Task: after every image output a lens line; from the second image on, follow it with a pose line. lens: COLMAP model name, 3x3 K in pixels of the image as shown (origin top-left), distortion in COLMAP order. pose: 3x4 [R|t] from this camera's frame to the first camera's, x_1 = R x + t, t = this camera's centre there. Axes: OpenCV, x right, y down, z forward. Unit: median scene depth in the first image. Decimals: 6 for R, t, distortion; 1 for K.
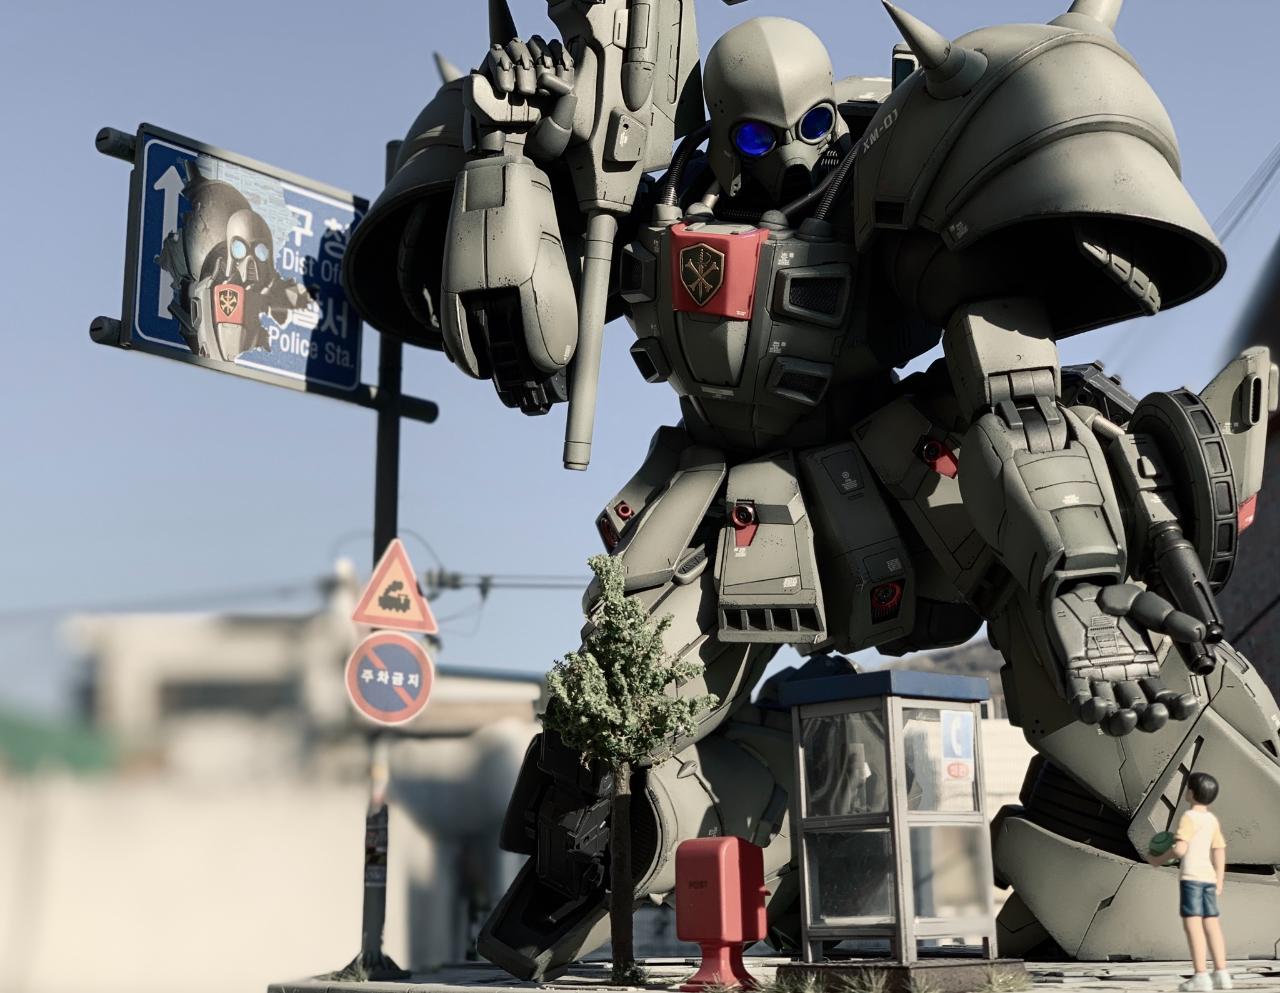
lens RADIAL K [[2079.5, 0, 634.7], [0, 2079.5, 501.2], [0, 0, 1]] dist [0.037180, 0.000000]
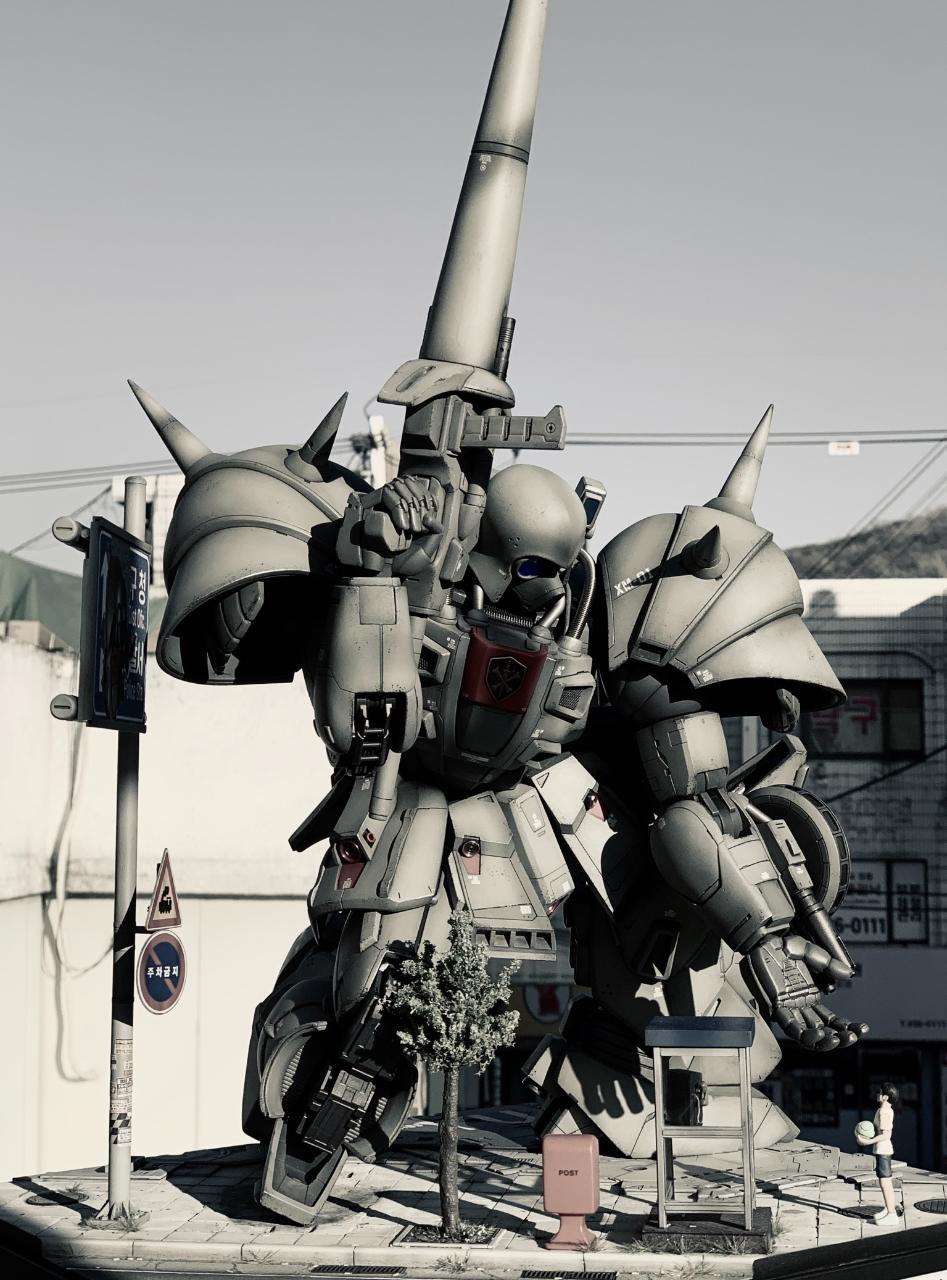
lens RADIAL K [[2091.8, 0, 474.3], [0, 2091.8, 638.7], [0, 0, 1]] dist [0.053506, 0.000000]
pose [[0.789280, 0.041731, 0.612613, -0.755956], [-0.116820, 0.989671, 0.083092, -0.232624], [-0.602818, -0.137148, 0.786003, -0.001724]]
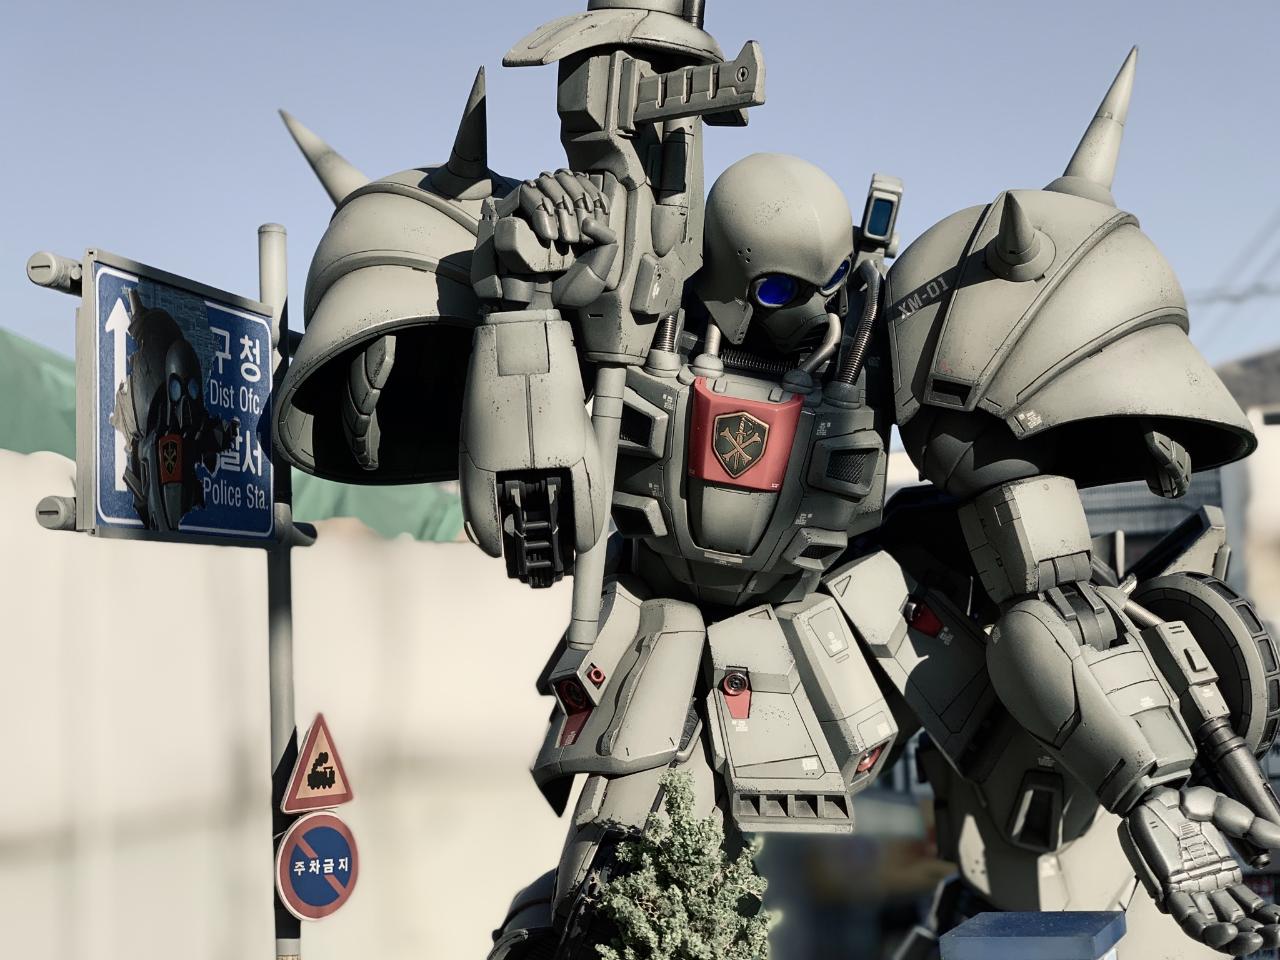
lens RADIAL K [[1953.9, 0, 653.3], [0, 1953.9, 478.8], [0, 0, 1]] dist [0.023439, 0.000000]
pose [[0.915644, -0.012552, 0.401794, -0.341618], [-0.022853, 0.996271, 0.083203, -0.160581], [-0.401340, -0.085367, 0.911942, 0.218104]]
